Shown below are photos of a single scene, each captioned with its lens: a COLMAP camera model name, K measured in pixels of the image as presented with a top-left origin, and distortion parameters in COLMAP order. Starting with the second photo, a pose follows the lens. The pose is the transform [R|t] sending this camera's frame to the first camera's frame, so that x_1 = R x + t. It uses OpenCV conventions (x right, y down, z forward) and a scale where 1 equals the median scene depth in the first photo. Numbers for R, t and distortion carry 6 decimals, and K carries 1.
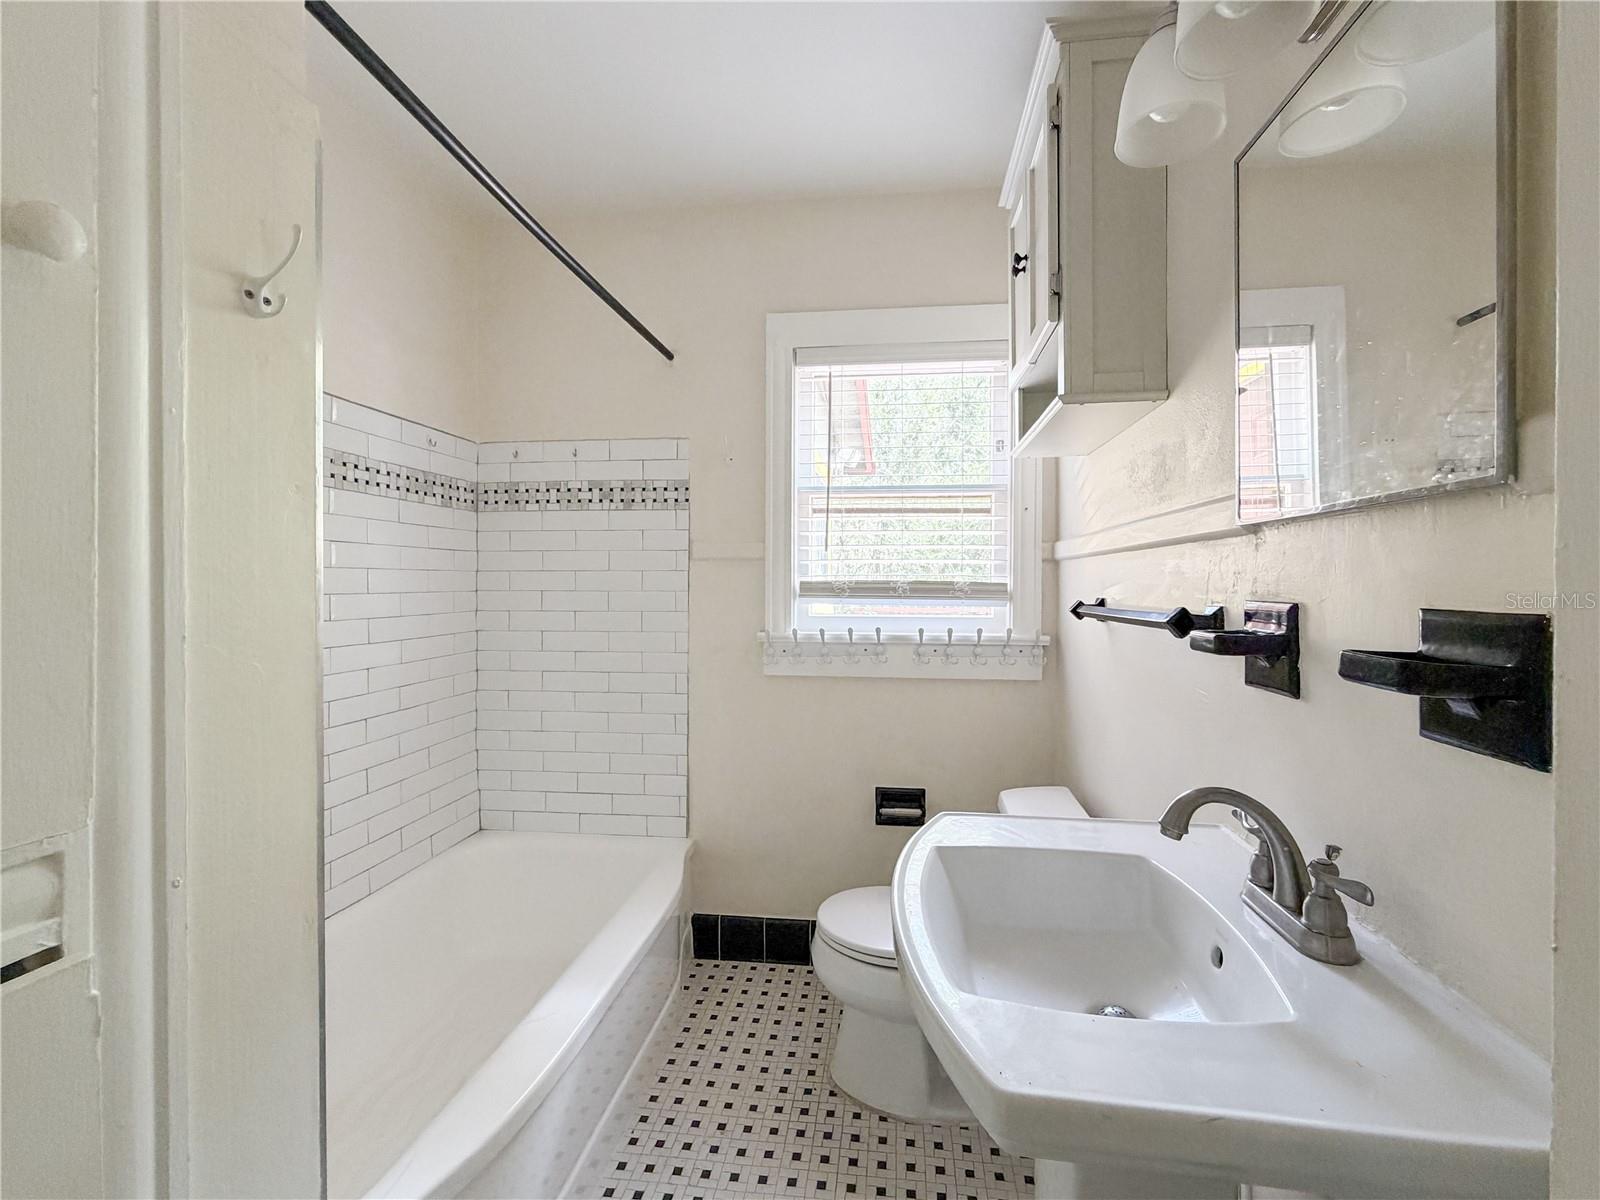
lens RADIAL K [[637.2, 0, 800.0], [0, 637.2, 600.0], [0, 0, 1]] dist [-0.003643, 0.000058]
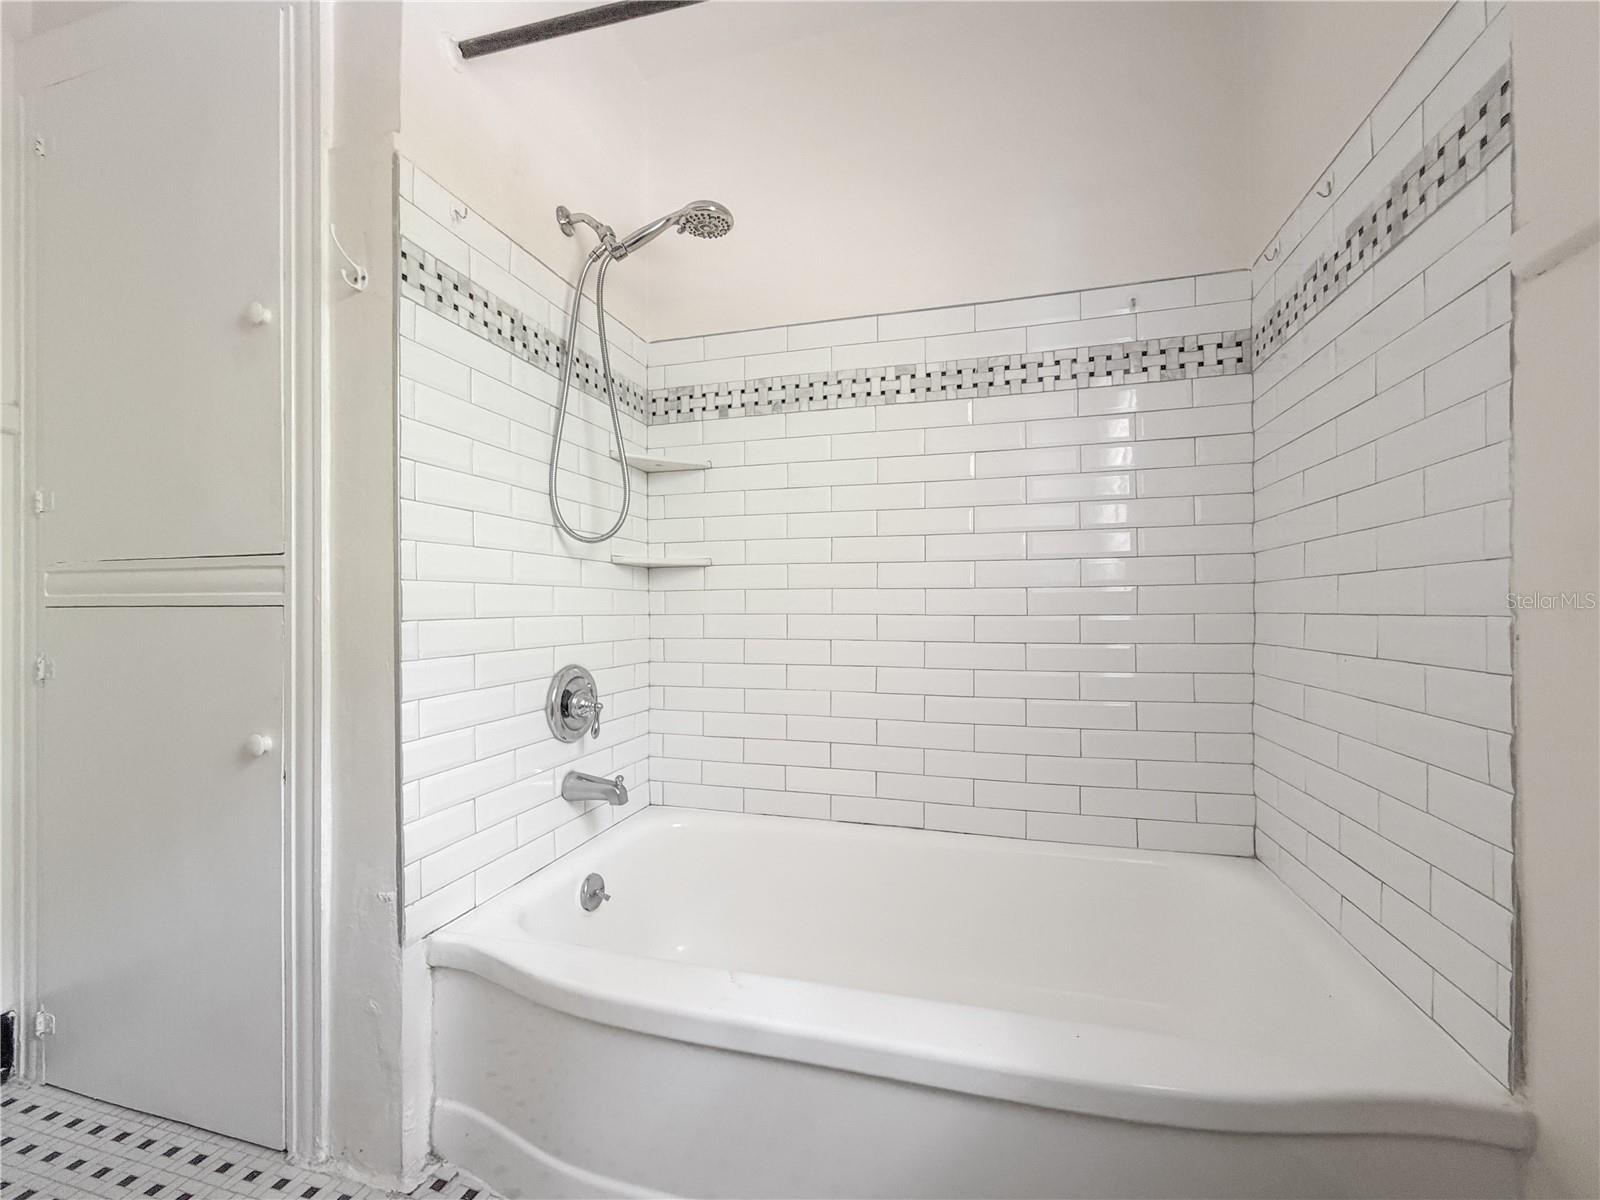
lens RADIAL K [[637.2, 0, 800.0], [0, 637.2, 600.0], [0, 0, 1]] dist [-0.003643, 0.000058]
pose [[-0.110809, -0.003300, -0.993836, 0.222272], [-0.007438, 0.999969, -0.002491, 0.114431], [0.993814, 0.007116, -0.110830, 0.678500]]
